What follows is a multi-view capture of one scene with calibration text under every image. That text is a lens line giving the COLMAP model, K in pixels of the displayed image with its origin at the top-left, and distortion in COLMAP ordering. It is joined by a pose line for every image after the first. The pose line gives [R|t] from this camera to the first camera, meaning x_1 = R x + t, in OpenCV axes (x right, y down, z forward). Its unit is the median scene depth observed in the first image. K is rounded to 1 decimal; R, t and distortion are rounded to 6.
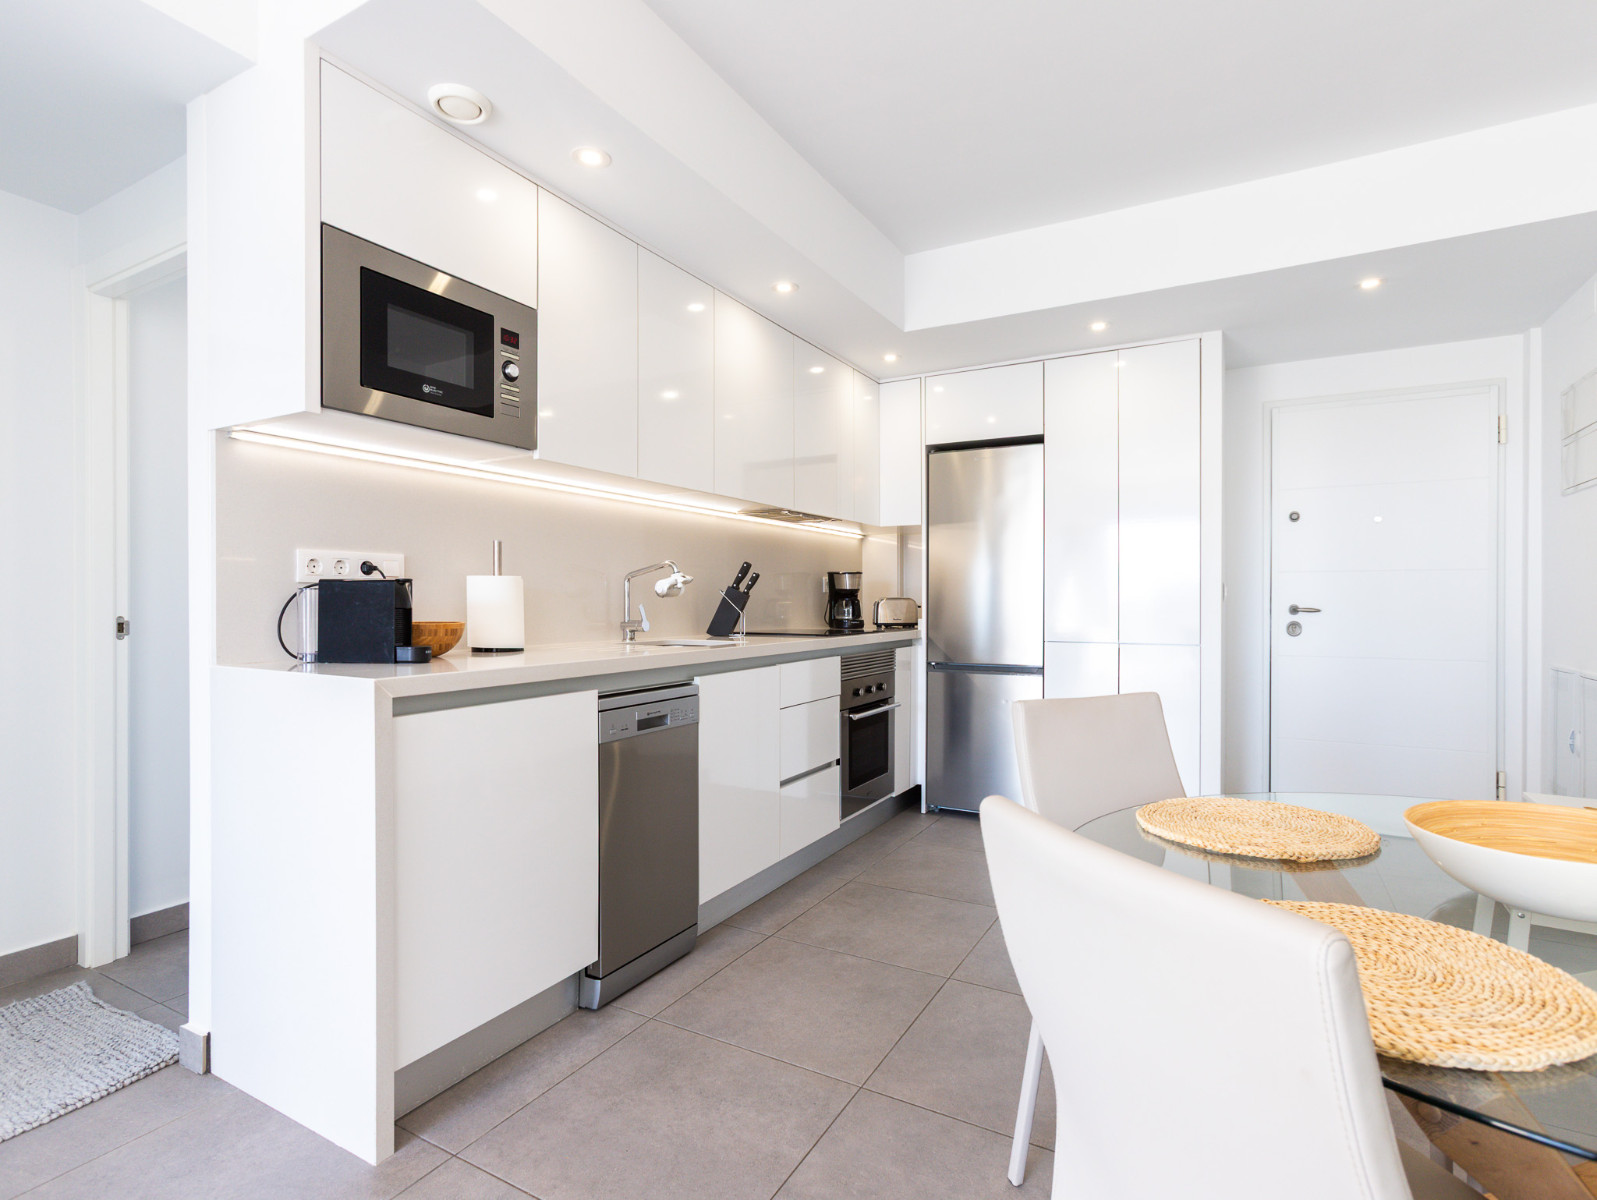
lens RADIAL K [[816.8, 0, 798.4], [0, 816.8, 599.8], [0, 0, 1]] dist [-0.018239, 0.022602]
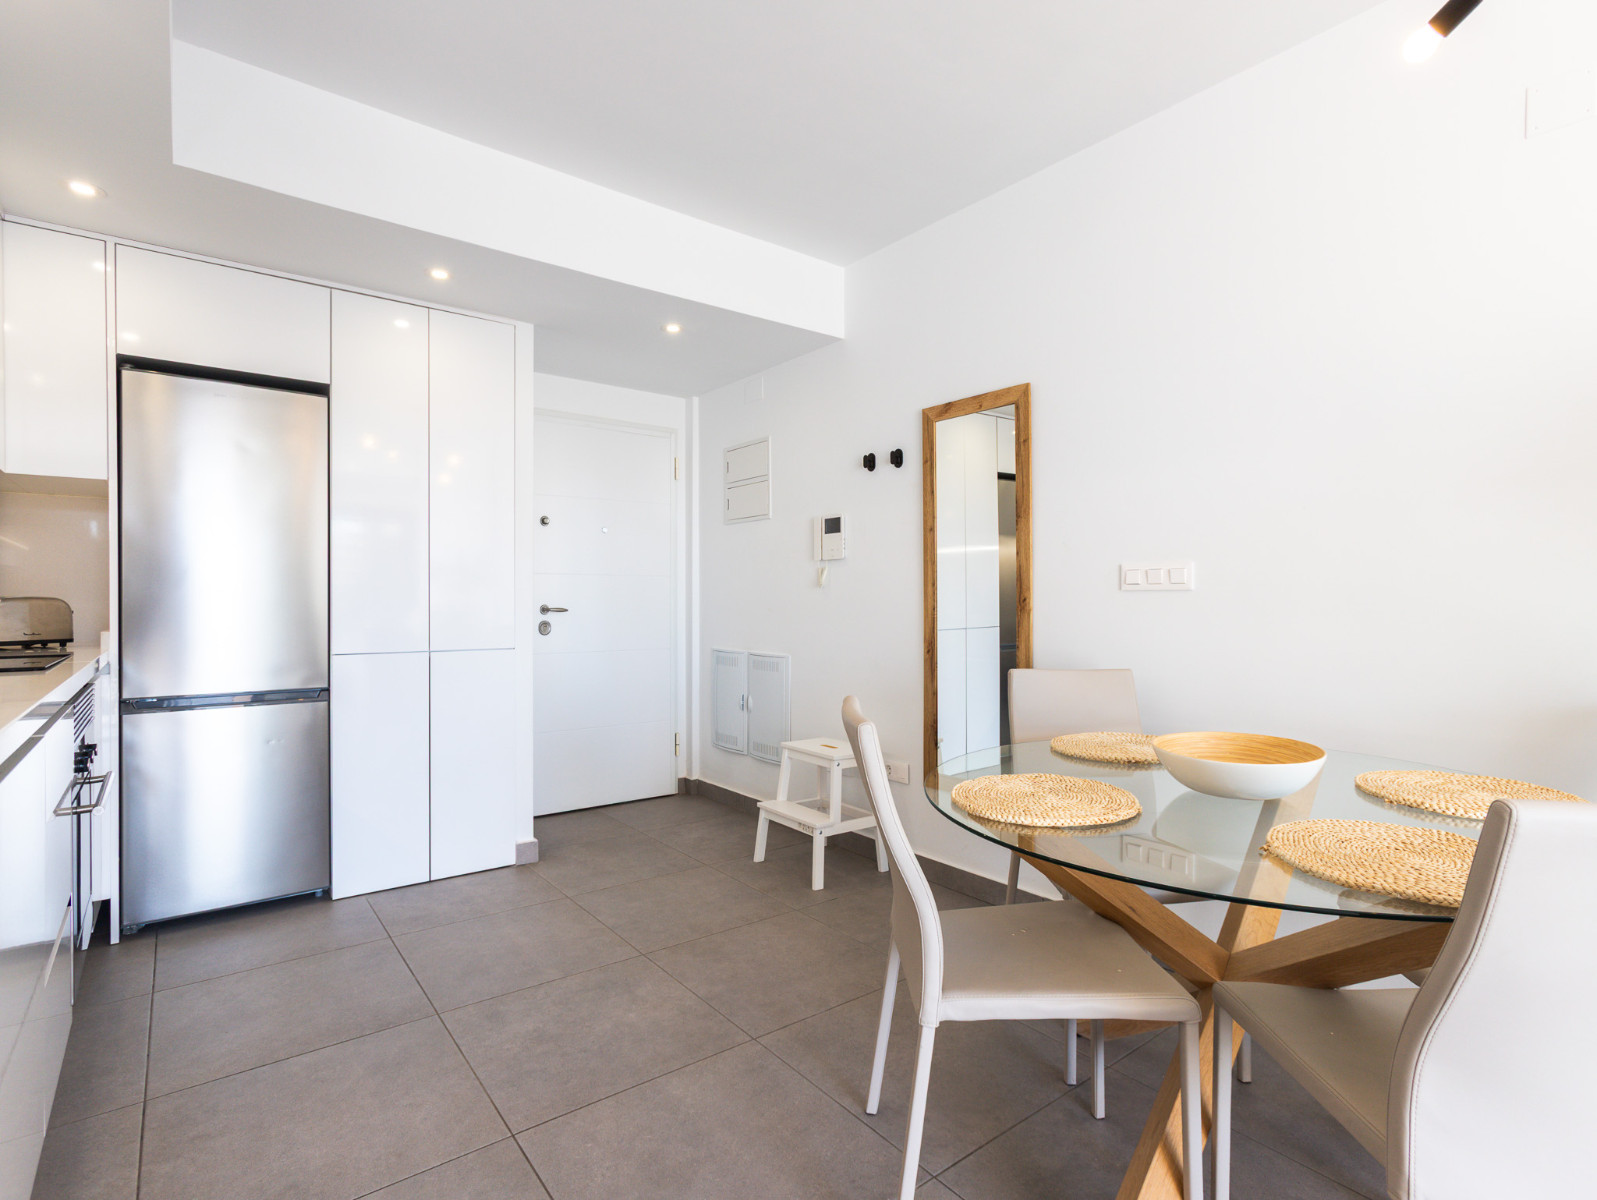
lens RADIAL K [[802.0, 0, 791.4], [0, 802.0, 601.4], [0, 0, 1]] dist [-0.016407, 0.012197]
pose [[0.393359, -0.003266, 0.919379, -0.244829], [0.000731, 0.999994, 0.003240, -0.001769], [-0.919385, -0.000603, 0.393359, 0.344976]]
